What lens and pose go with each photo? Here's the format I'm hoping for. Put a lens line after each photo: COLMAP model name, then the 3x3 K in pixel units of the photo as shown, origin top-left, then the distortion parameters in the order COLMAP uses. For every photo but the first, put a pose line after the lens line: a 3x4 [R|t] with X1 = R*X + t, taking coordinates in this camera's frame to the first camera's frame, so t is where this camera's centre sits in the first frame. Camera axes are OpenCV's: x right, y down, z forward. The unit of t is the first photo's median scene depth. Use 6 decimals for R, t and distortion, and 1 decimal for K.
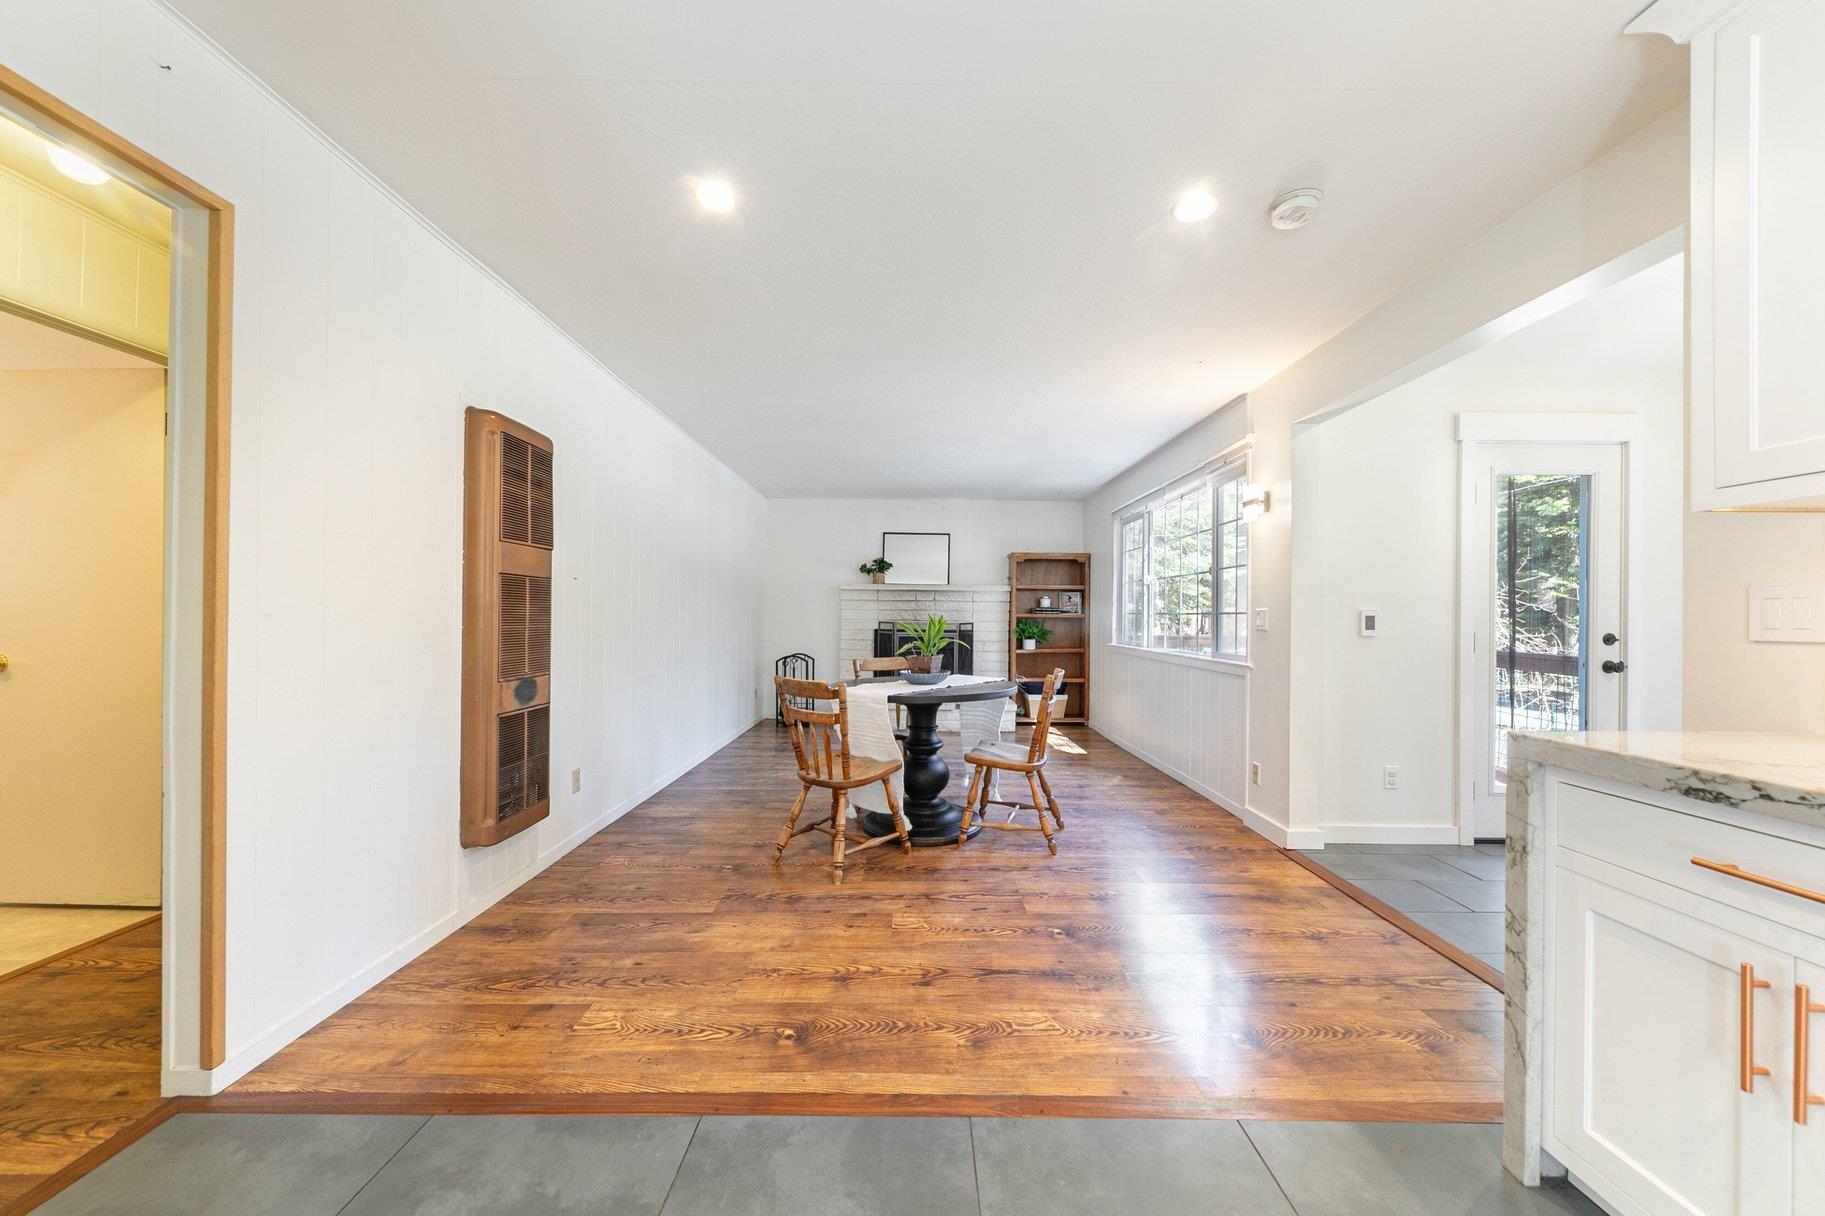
lens RADIAL K [[630.7, 0, 925.4], [0, 630.7, 618.0], [0, 0, 1]] dist [0.008991, -0.001220]
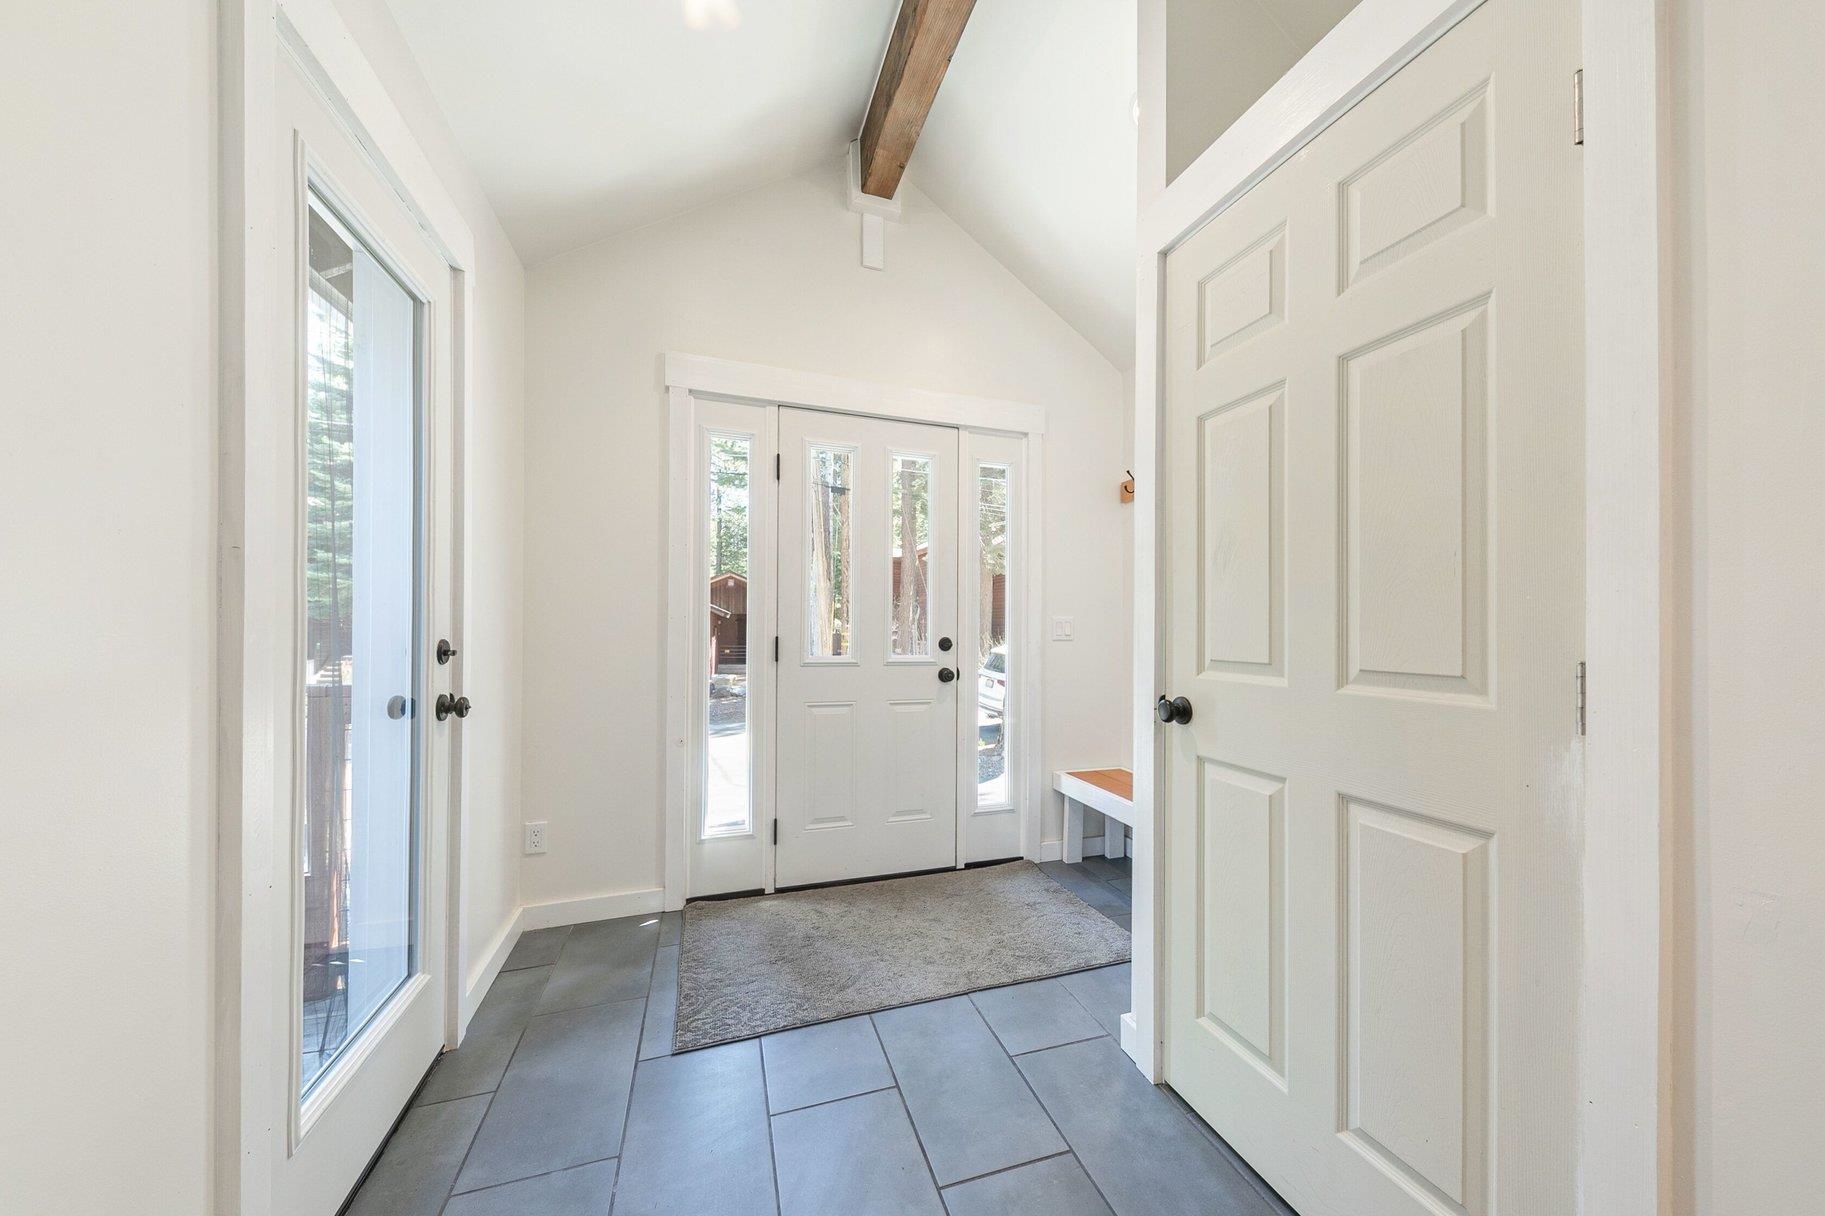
lens RADIAL K [[630.7, 0, 938.3], [0, 630.7, 626.8], [0, 0, 1]] dist [0.008991, -0.001220]
pose [[-0.332586, -0.010509, 0.943014, 0.229708], [-0.009066, 0.999927, 0.007946, 0.001844], [-0.943029, -0.005907, -0.332657, 0.384735]]
